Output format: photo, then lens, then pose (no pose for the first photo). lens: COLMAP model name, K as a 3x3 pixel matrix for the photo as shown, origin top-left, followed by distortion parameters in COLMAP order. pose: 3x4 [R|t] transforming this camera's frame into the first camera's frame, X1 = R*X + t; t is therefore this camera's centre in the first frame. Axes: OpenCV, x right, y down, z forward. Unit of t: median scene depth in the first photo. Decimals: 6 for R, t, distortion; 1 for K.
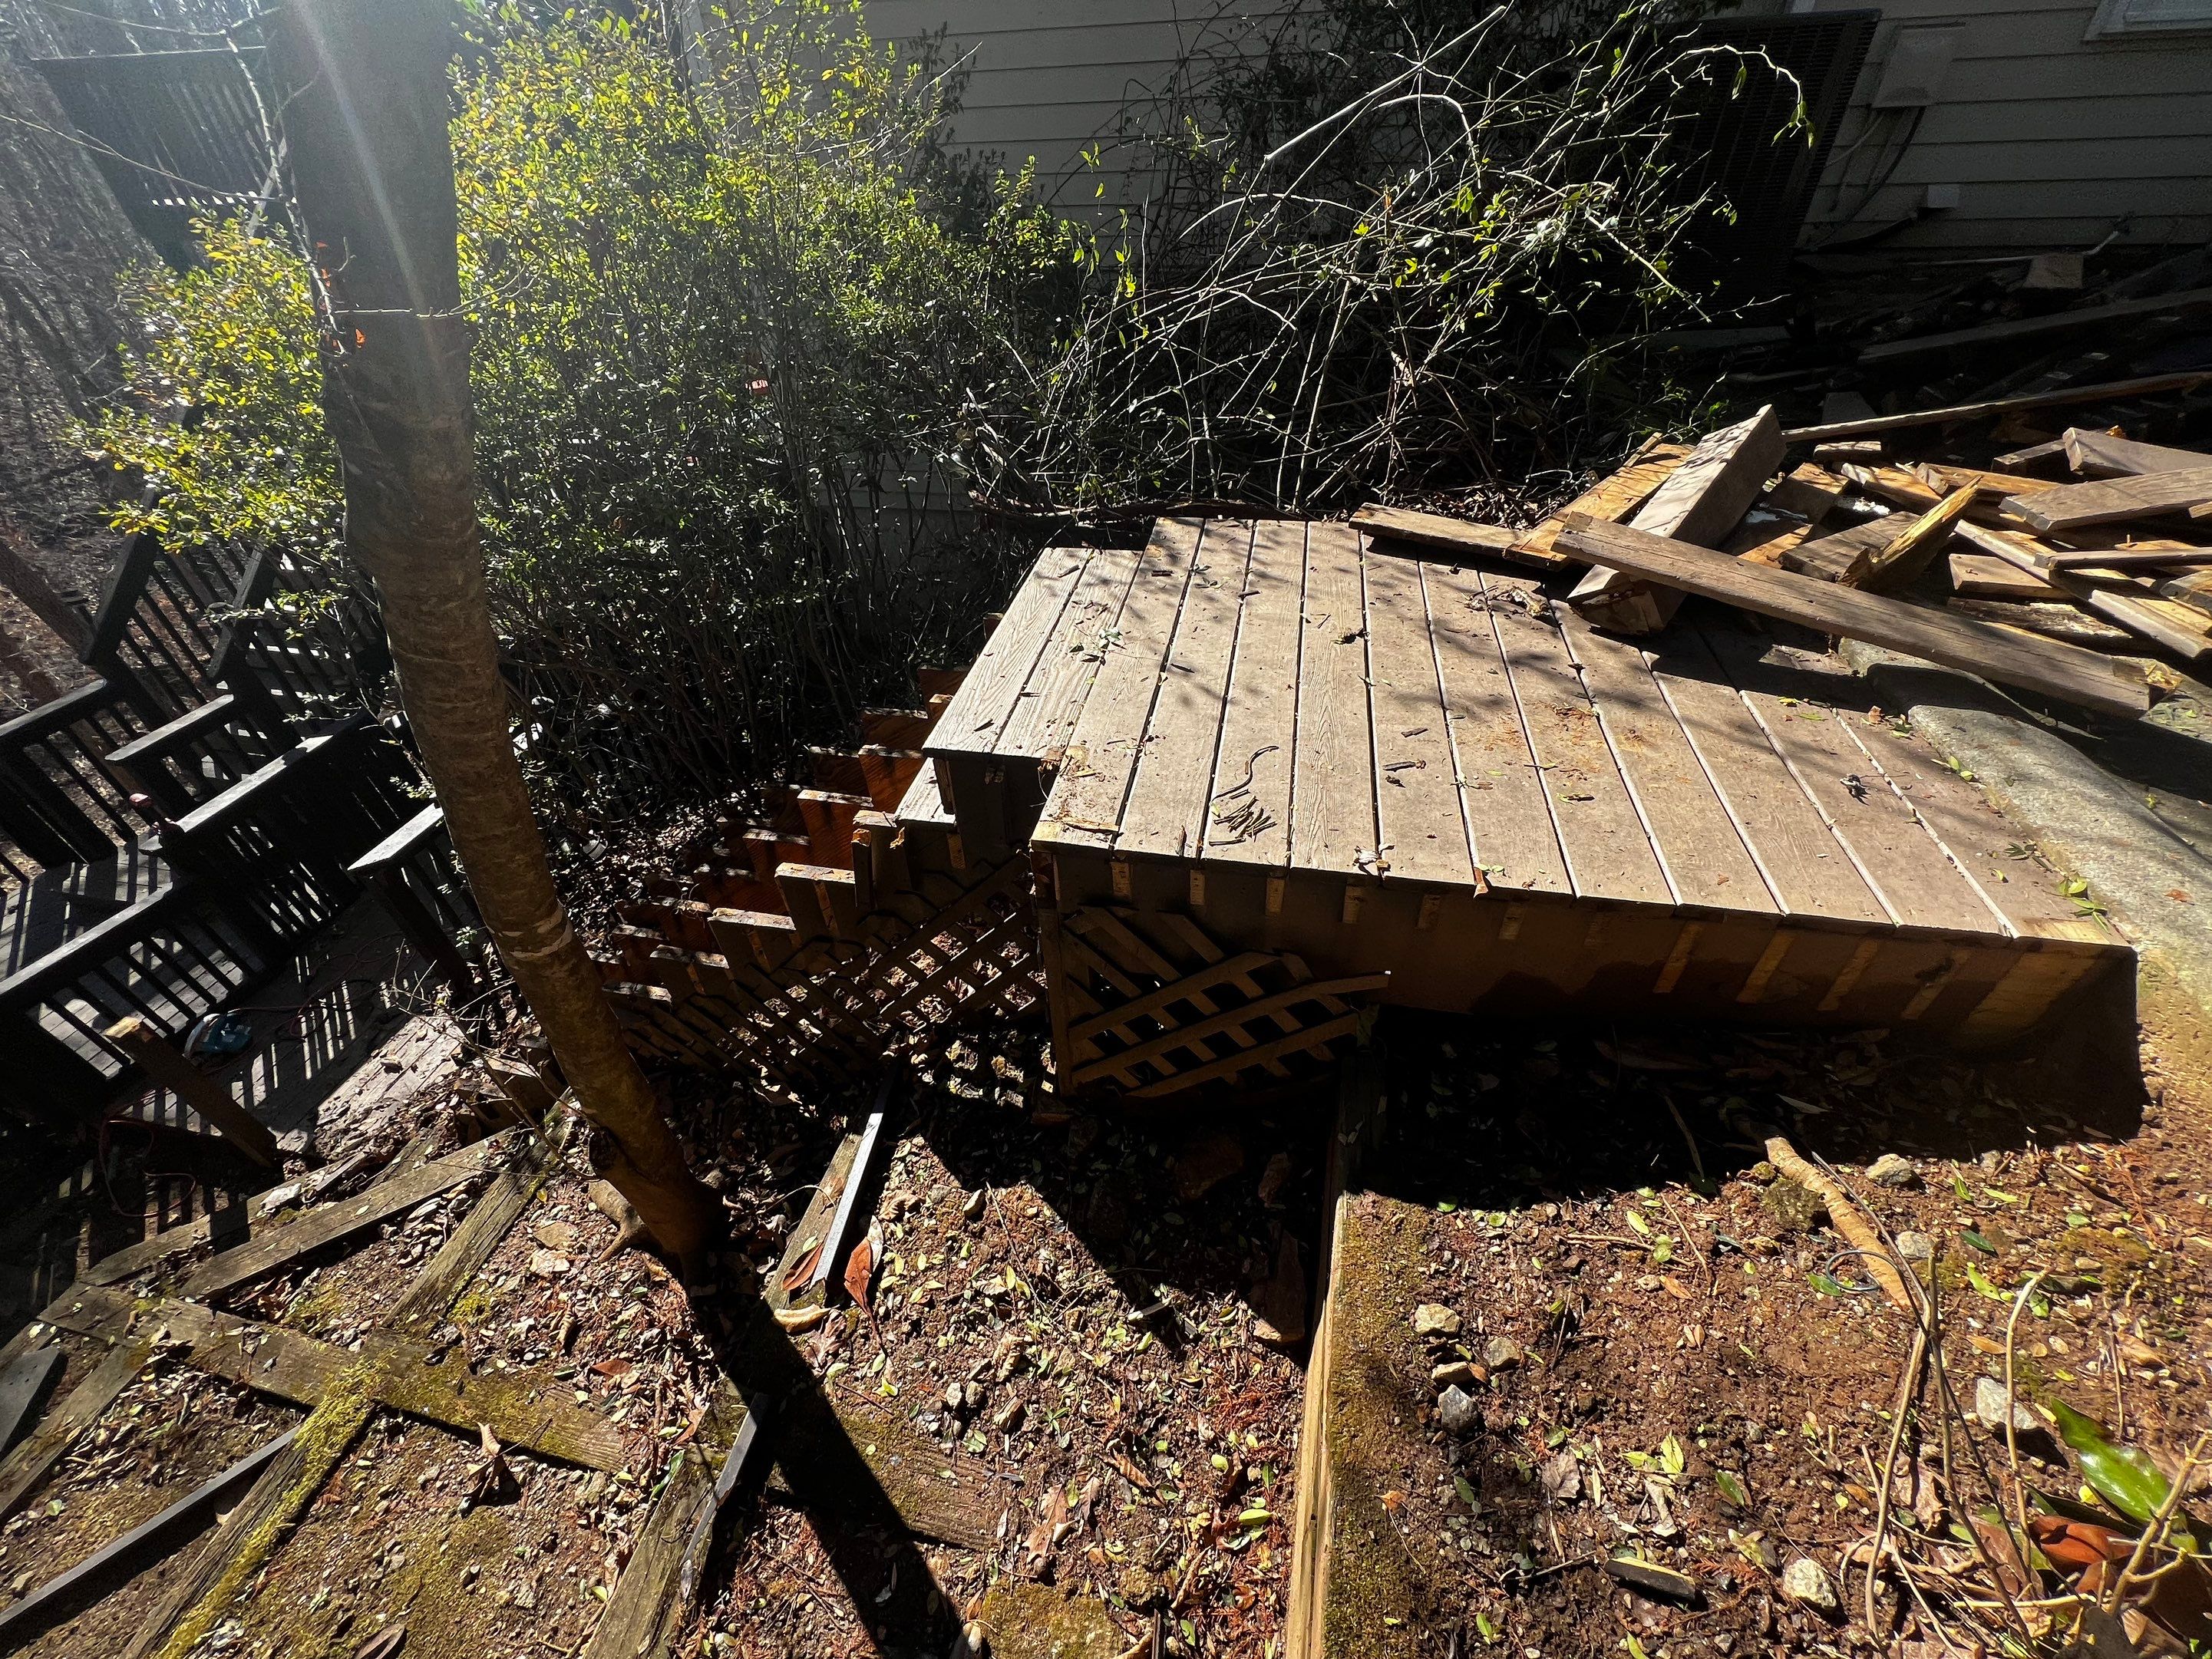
lens RADIAL K [[881.7, 0, 1107.4], [0, 881.7, 826.7], [0, 0, 1]] dist [-0.002171, -0.000024]
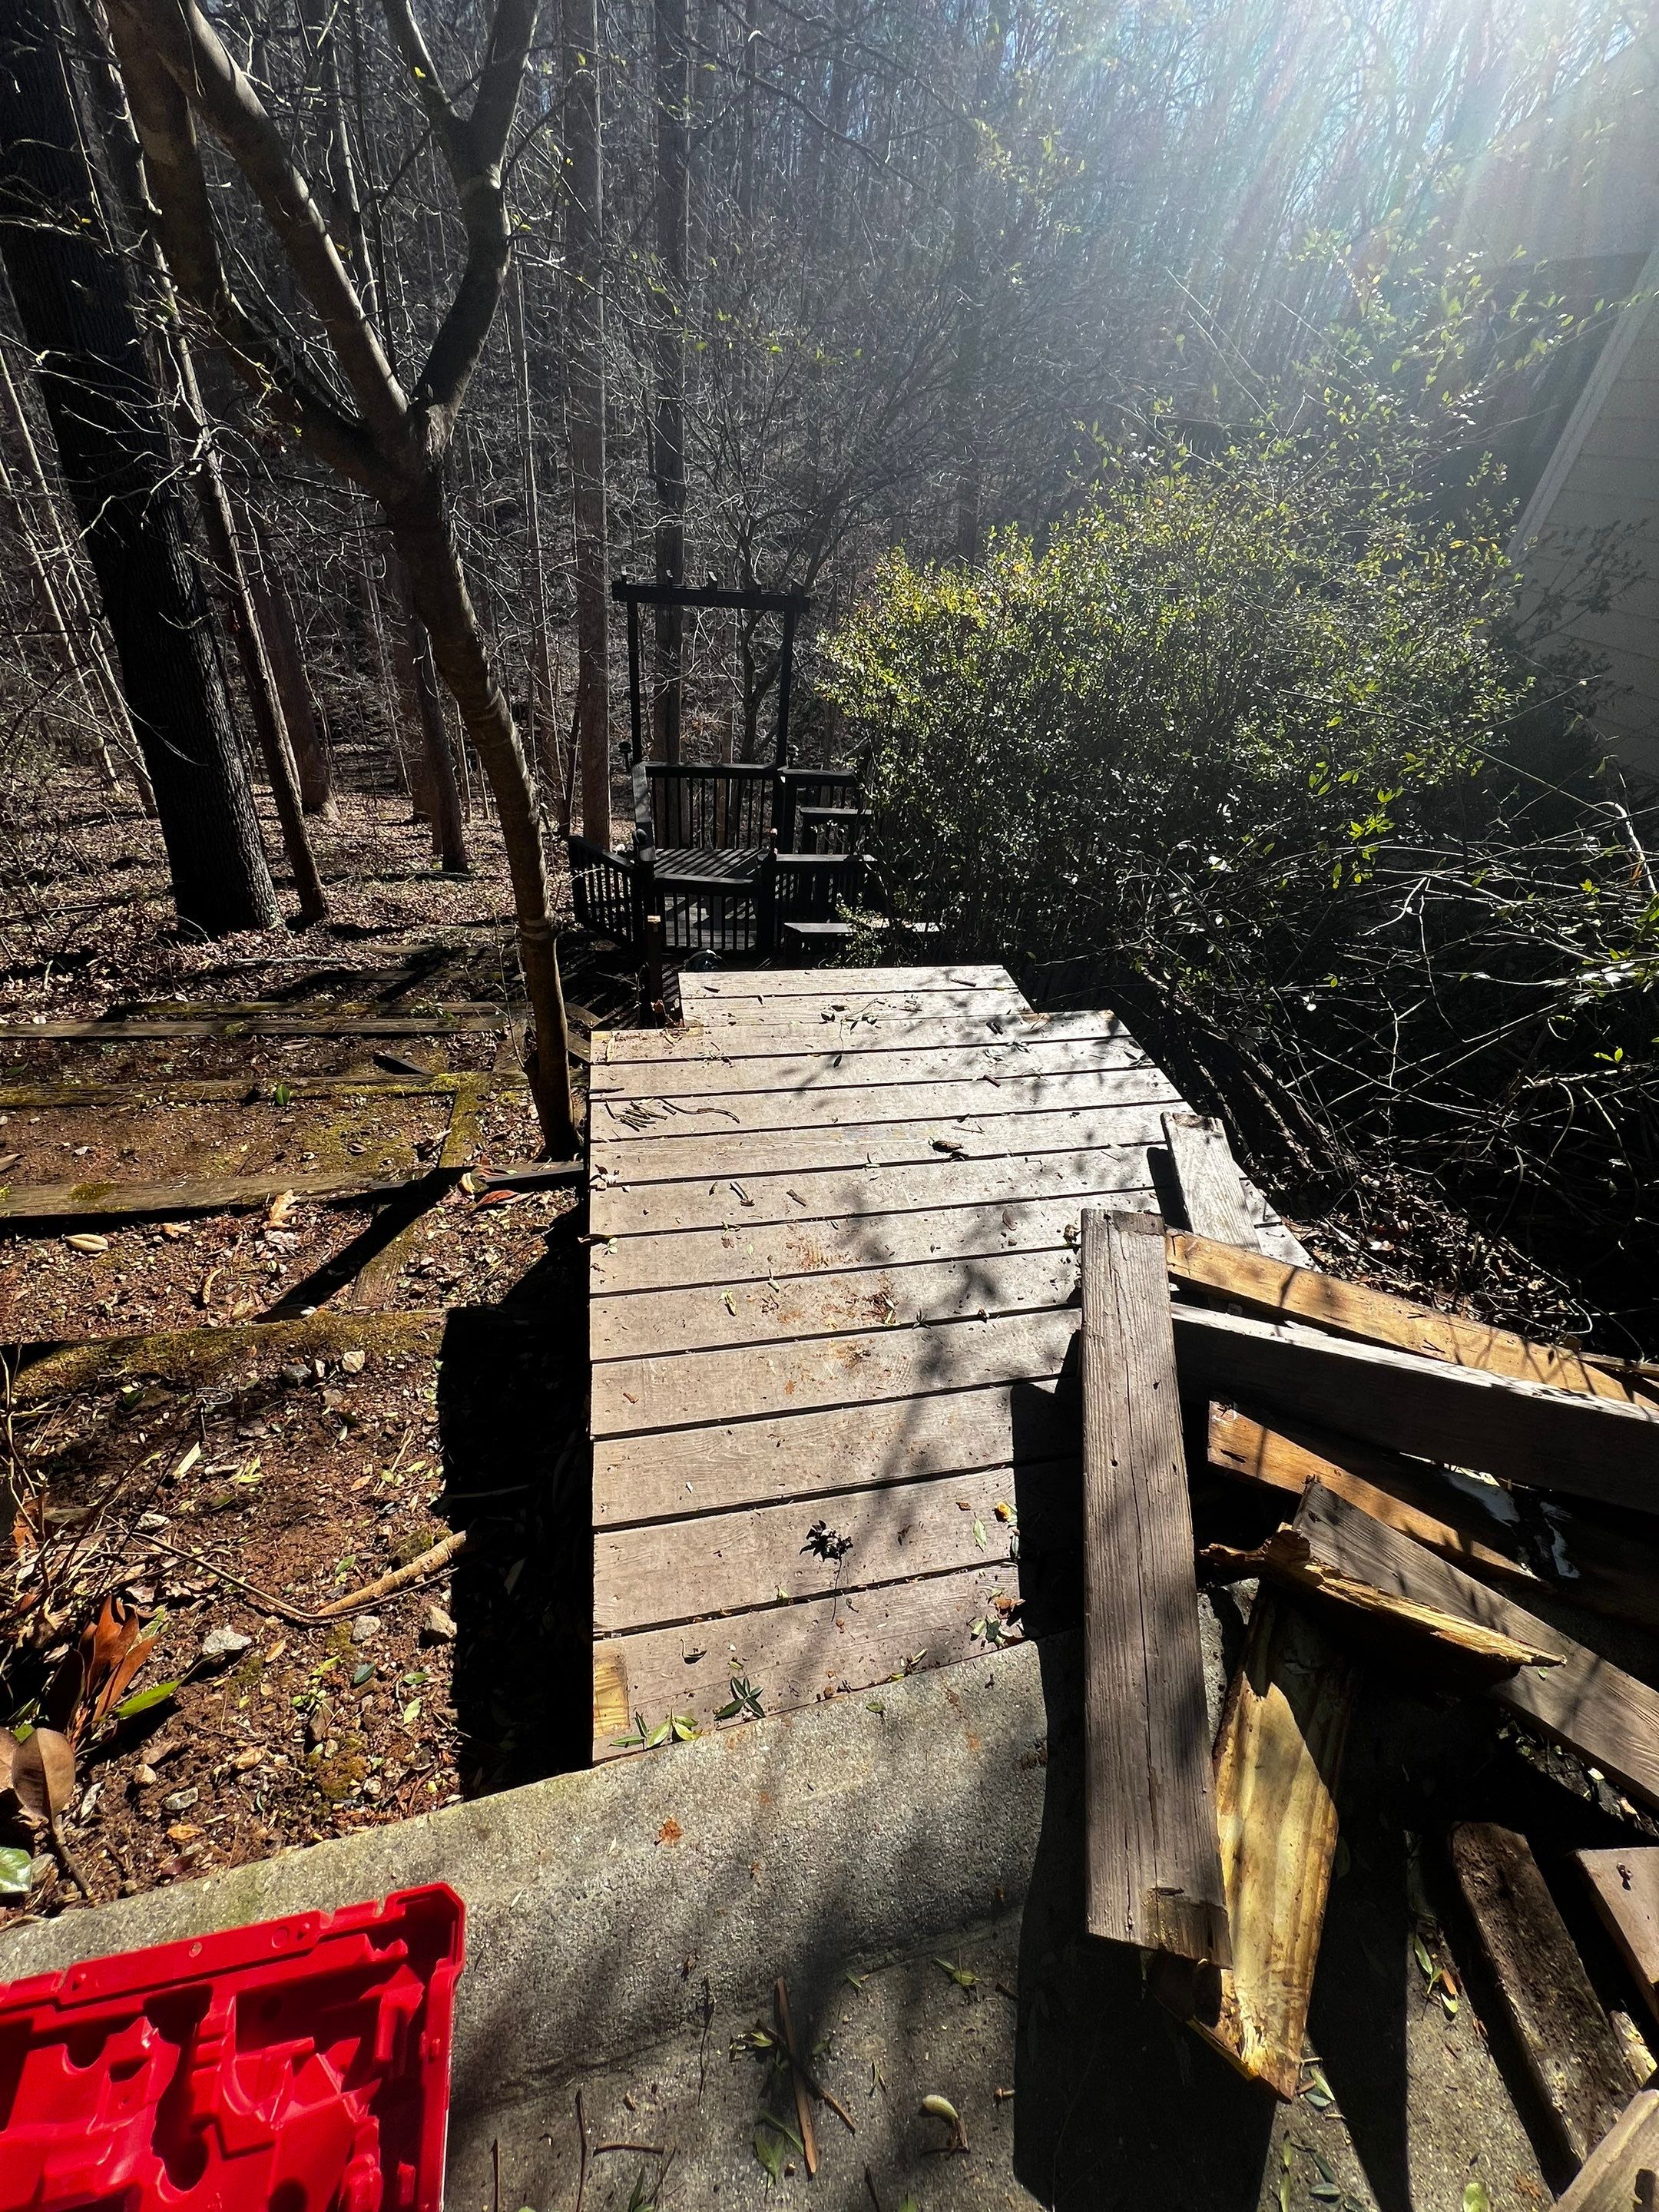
lens RADIAL K [[881.8, 0, 832.8], [0, 881.8, 1111.9], [0, 0, 1]] dist [-0.002171, -0.000024]
pose [[0.383301, 0.637842, -0.668011, 0.871701], [-0.667035, 0.691431, 0.277464, -0.436812], [0.638862, 0.339235, 0.690489, 0.197979]]
